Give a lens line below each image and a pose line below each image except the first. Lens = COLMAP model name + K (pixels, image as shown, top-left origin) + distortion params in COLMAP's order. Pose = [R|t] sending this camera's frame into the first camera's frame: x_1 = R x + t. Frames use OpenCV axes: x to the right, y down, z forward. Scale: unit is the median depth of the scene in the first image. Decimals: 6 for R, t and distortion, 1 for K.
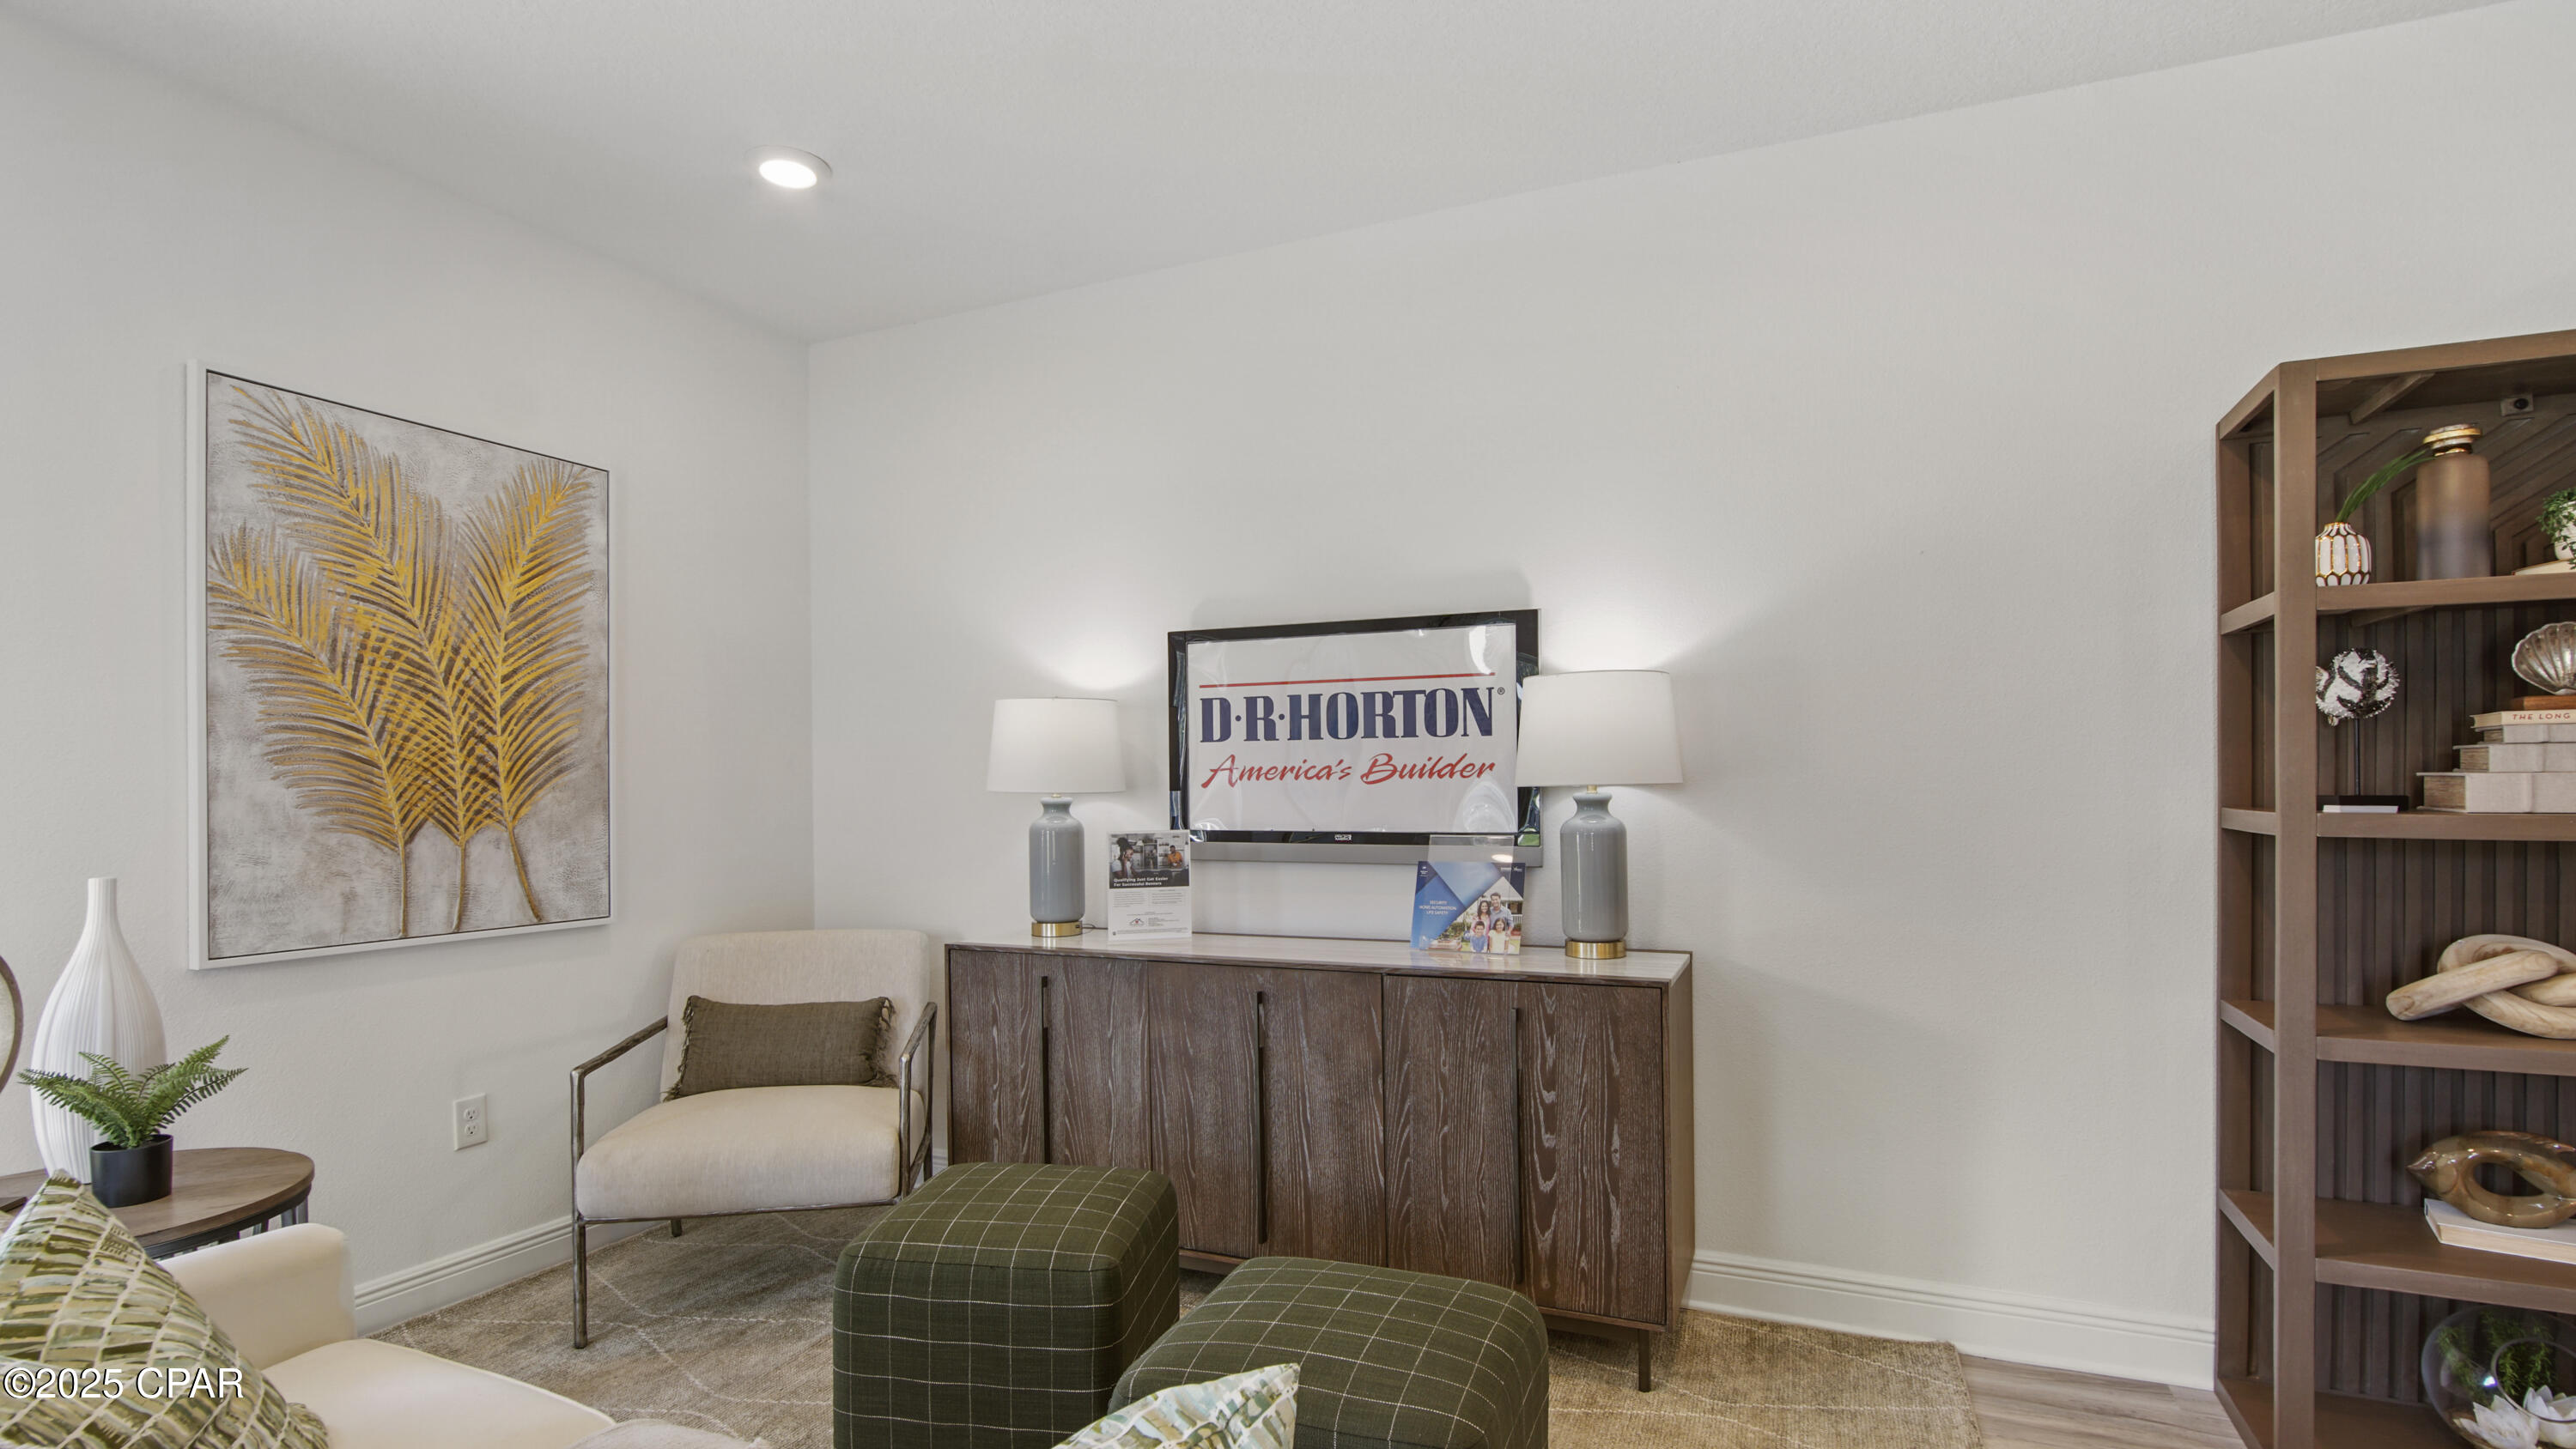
lens RADIAL K [[1241.4, 0, 1292.7], [0, 1241.4, 786.8], [0, 0, 1]] dist [-0.012867, 0.001998]
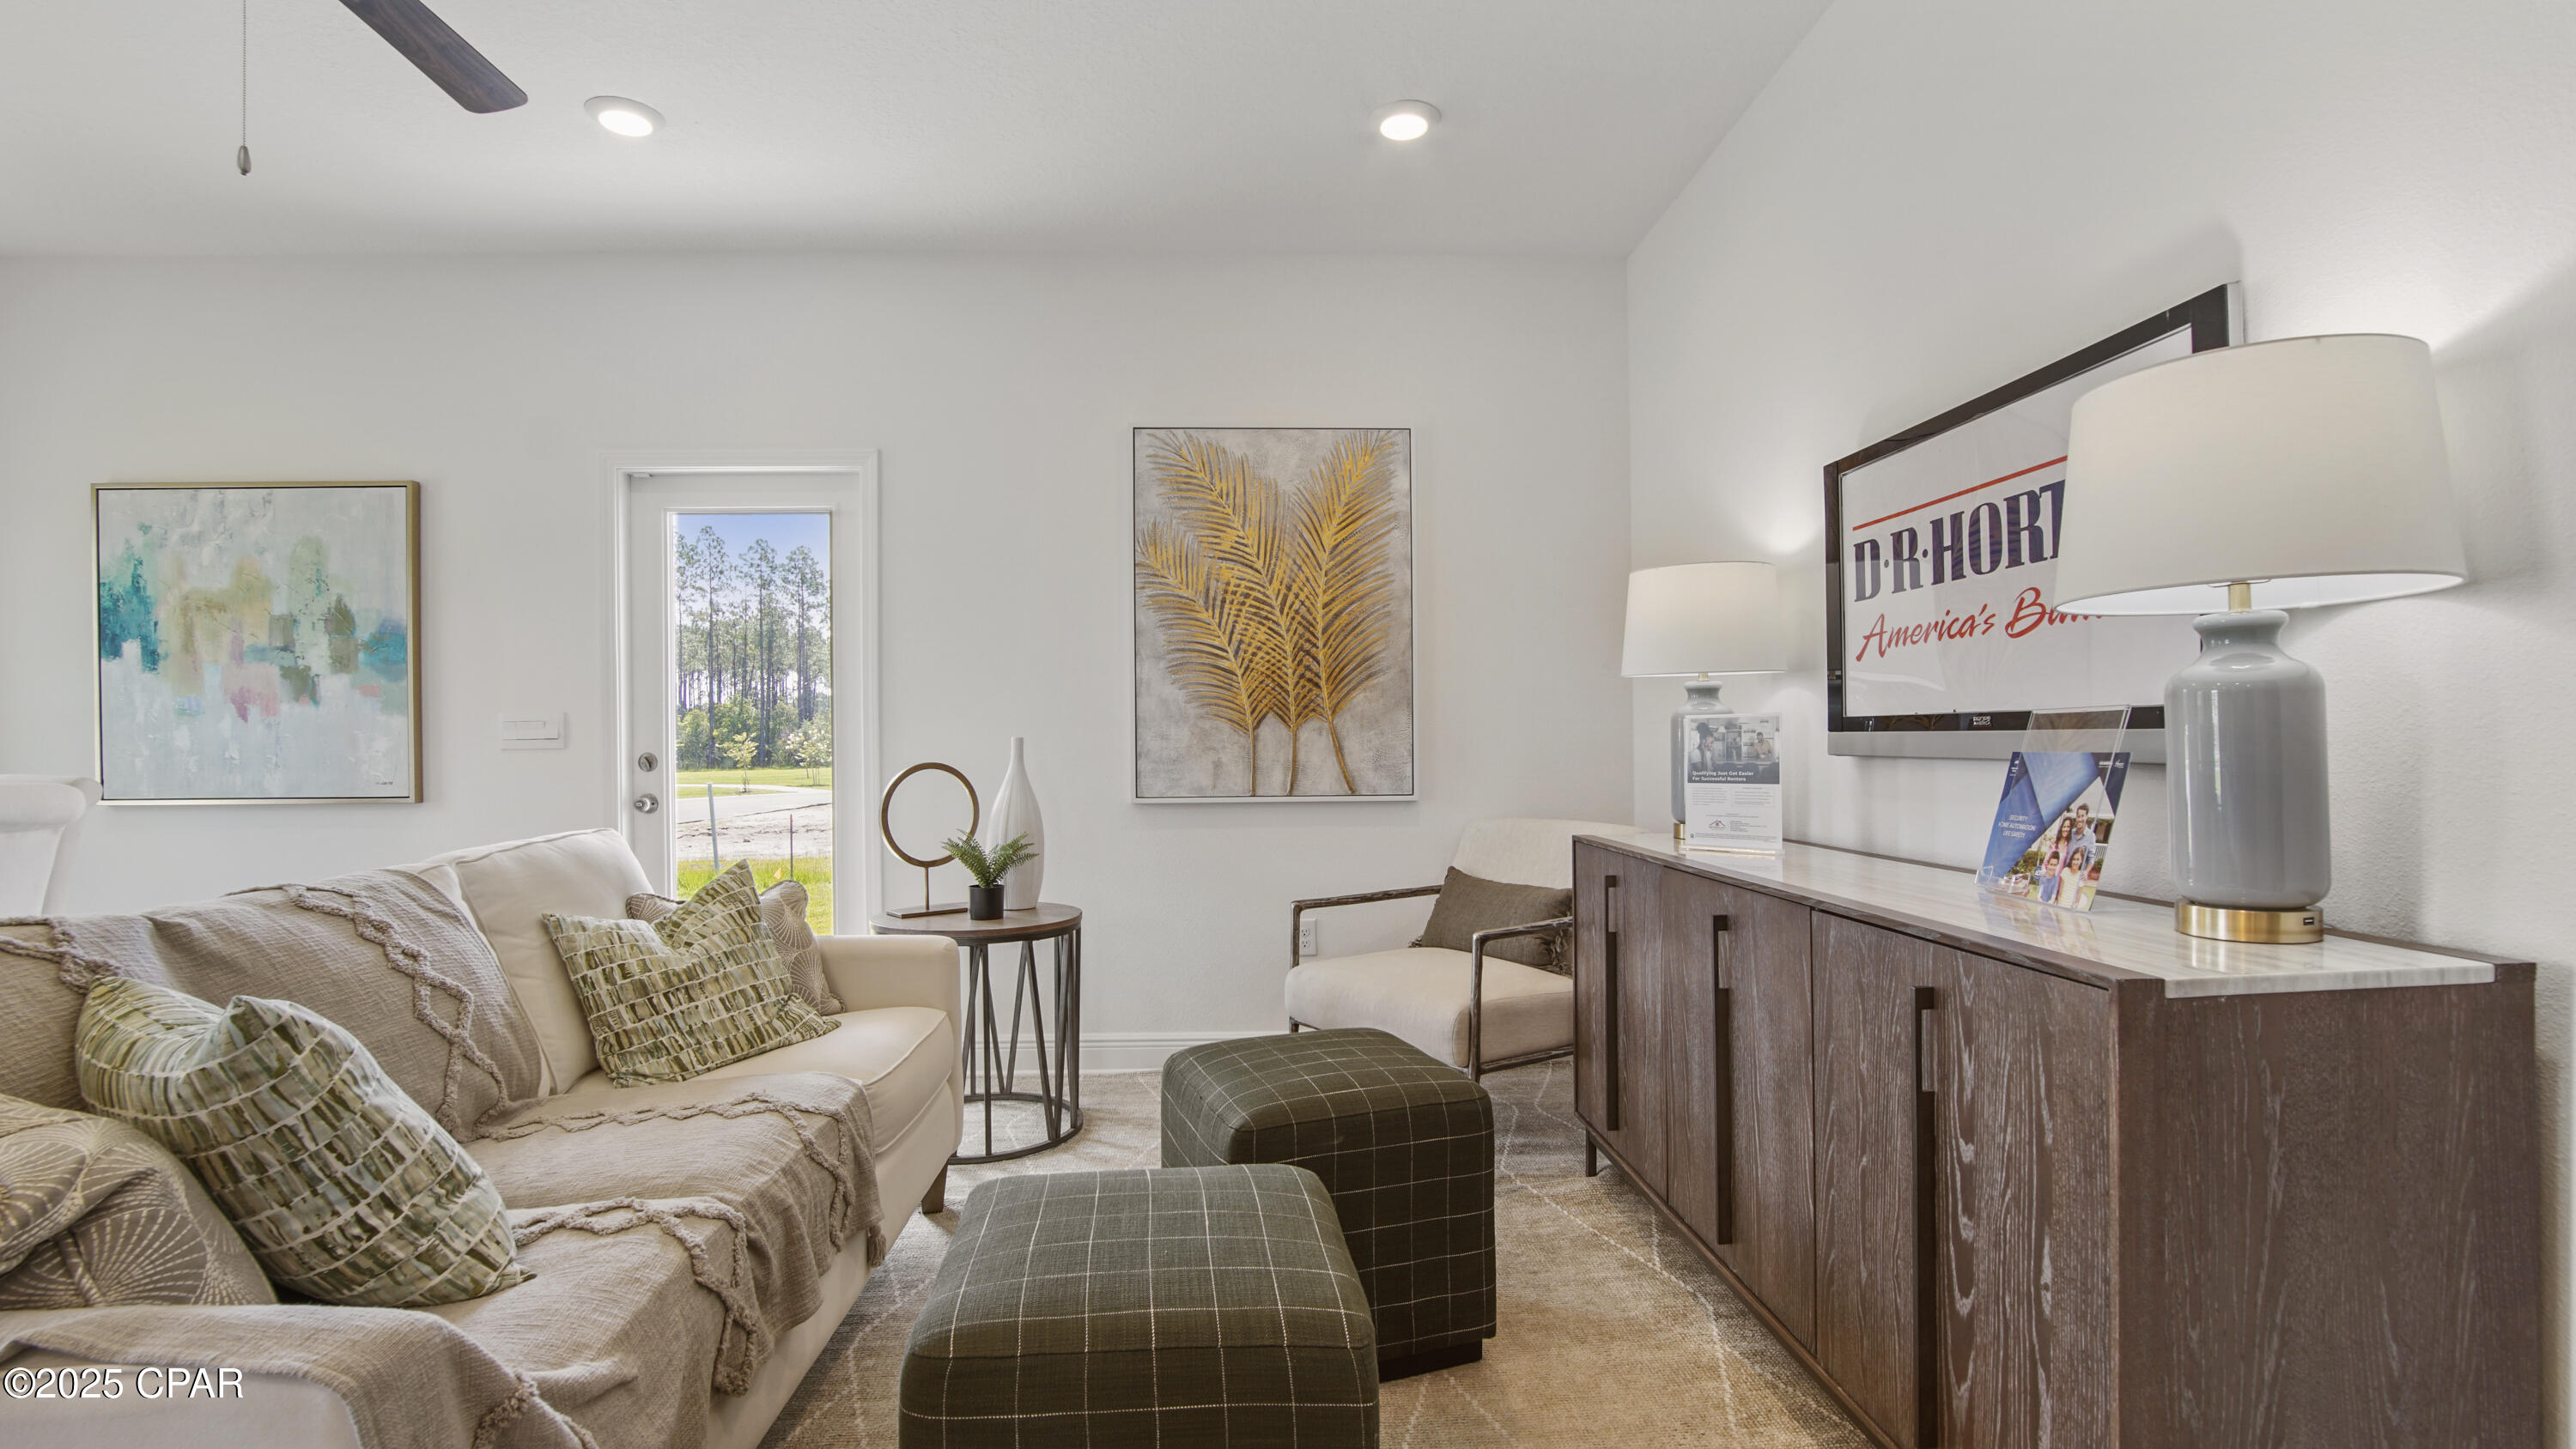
lens RADIAL K [[1162.4, 0, 1282.2], [0, 1162.4, 740.3], [0, 0, 1]] dist [-0.024997, 0.002826]
pose [[0.447382, 0.002958, -0.894338, 0.456777], [0.006586, 0.999957, 0.006602, 0.047913], [0.894319, -0.008843, 0.447343, 0.414154]]
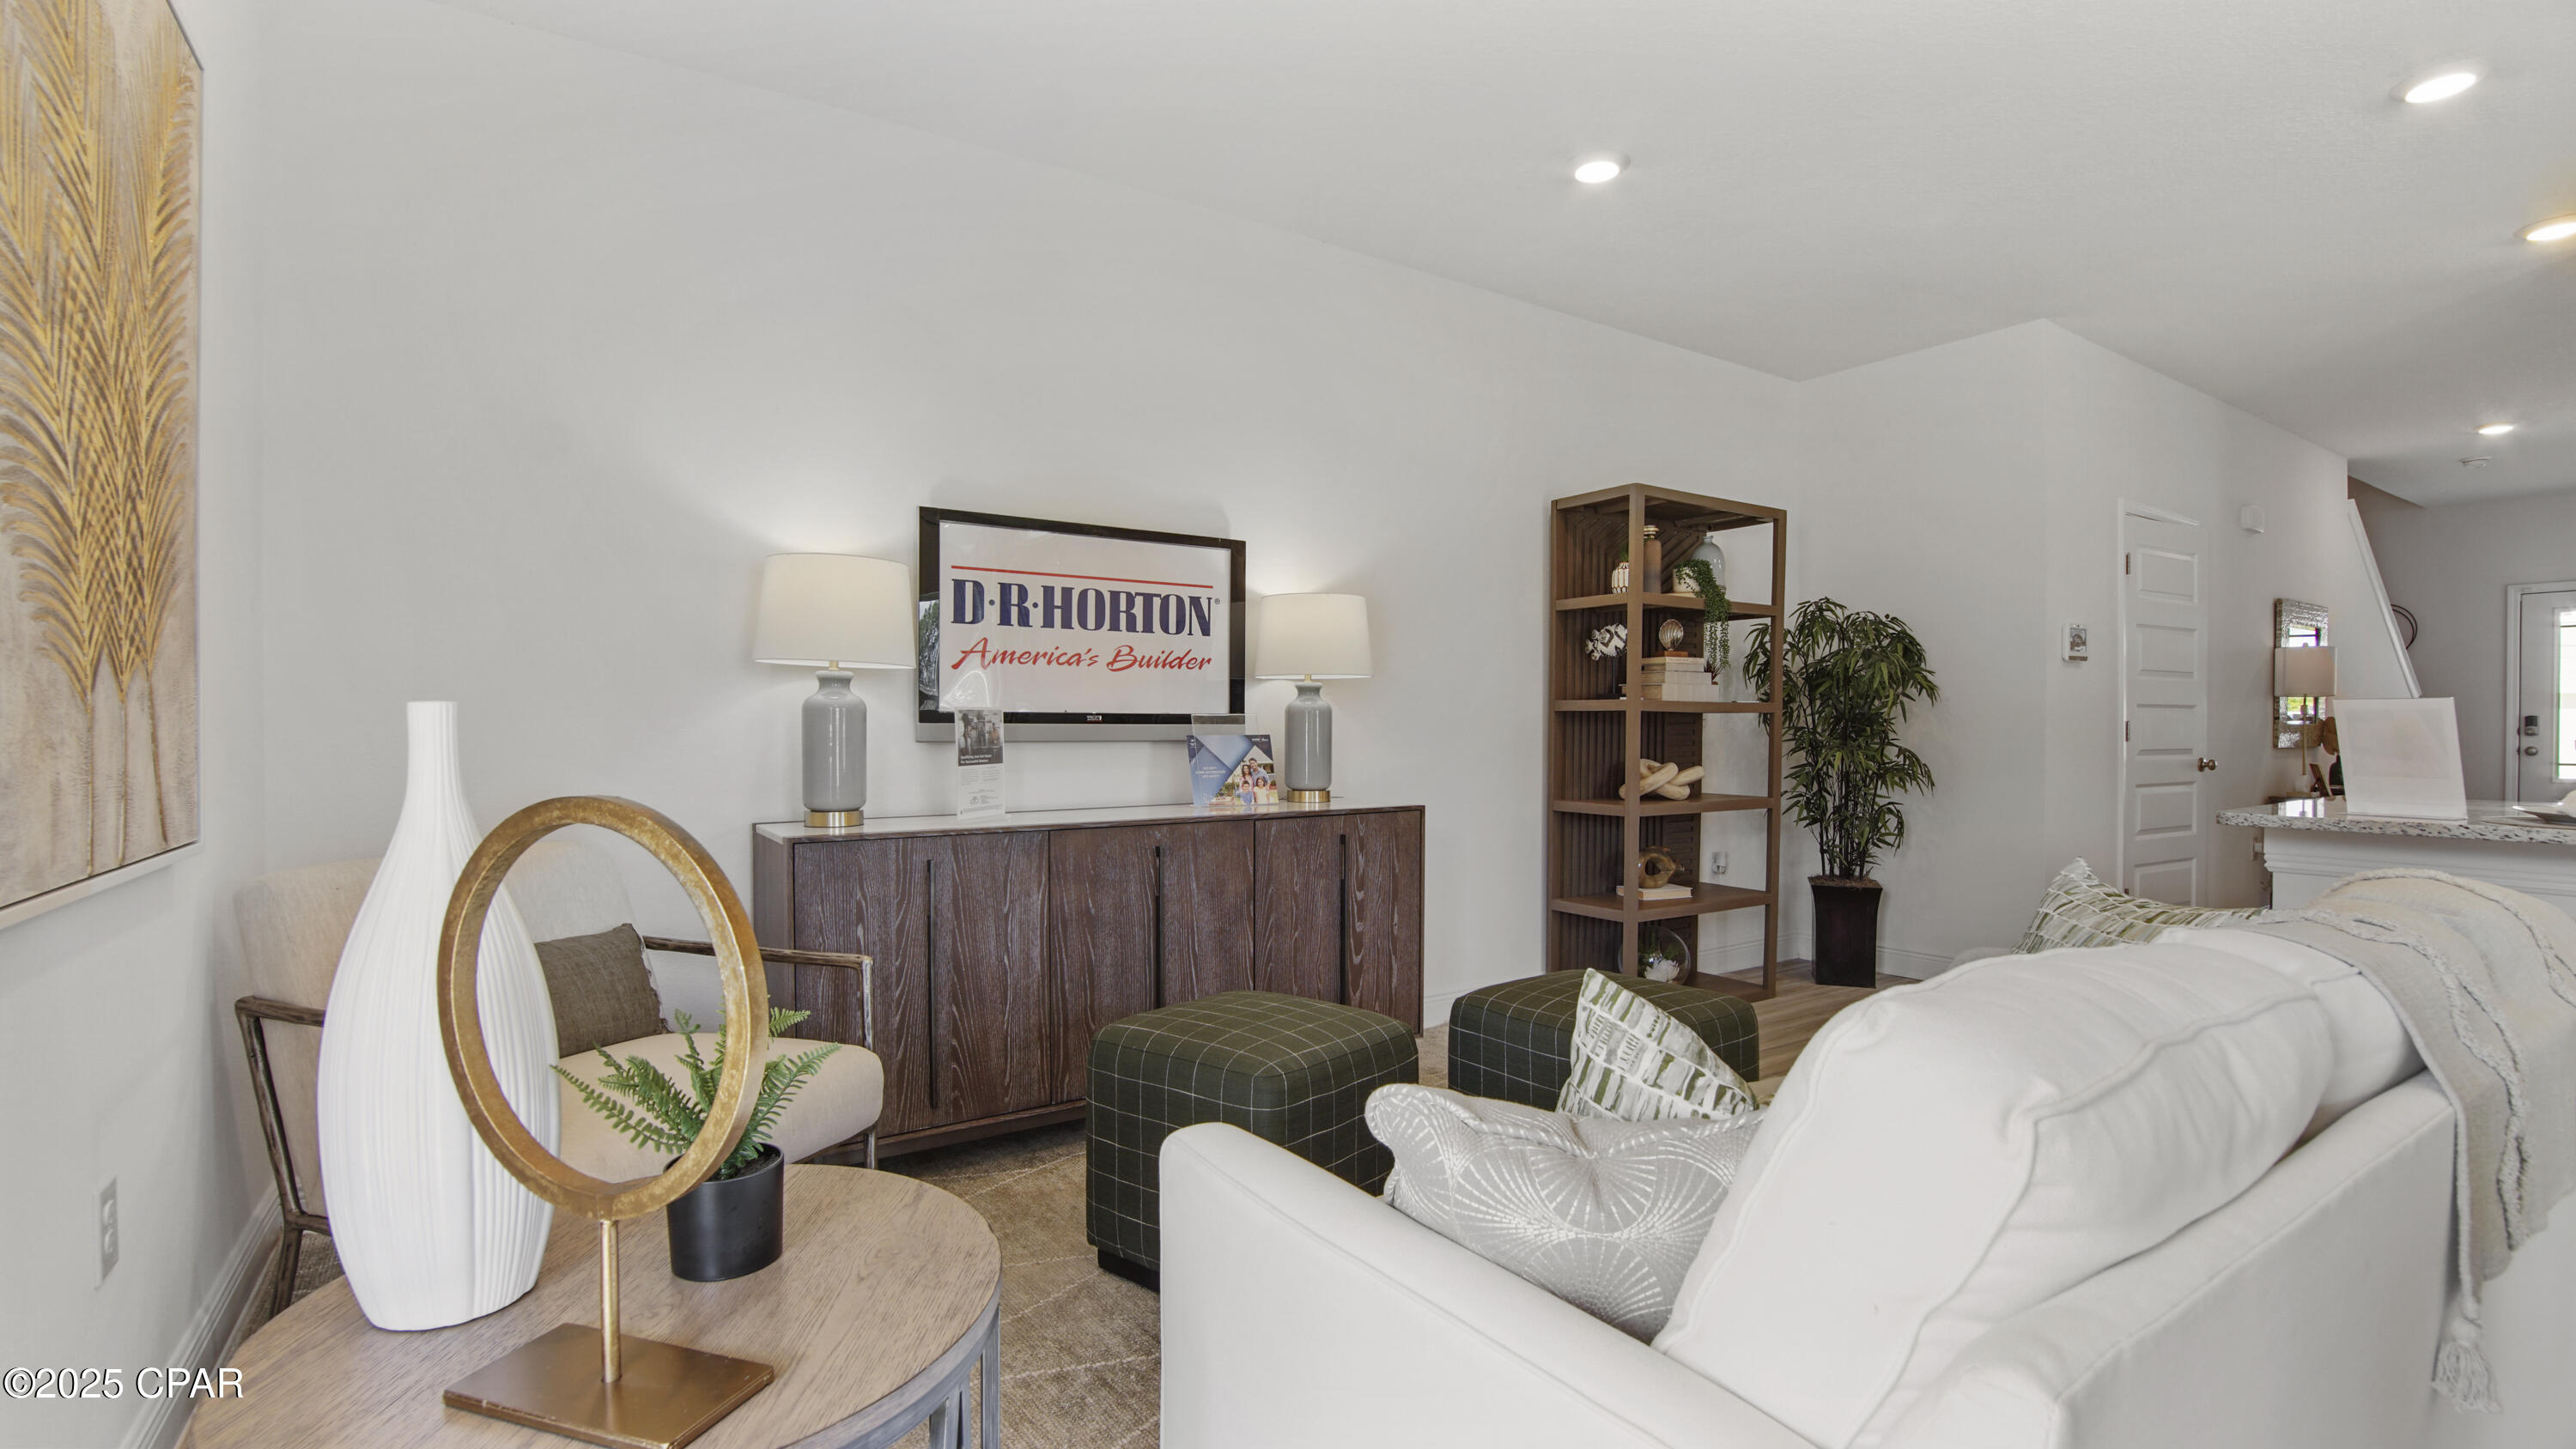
lens RADIAL K [[1162.4, 0, 1281.2], [0, 1162.4, 737.7], [0, 0, 1]] dist [-0.024997, 0.002826]
pose [[0.532240, 0.000451, 0.846593, -0.811373], [-0.005596, 0.999980, 0.002985, 0.058291], [-0.846575, -0.006326, 0.532232, 0.321113]]
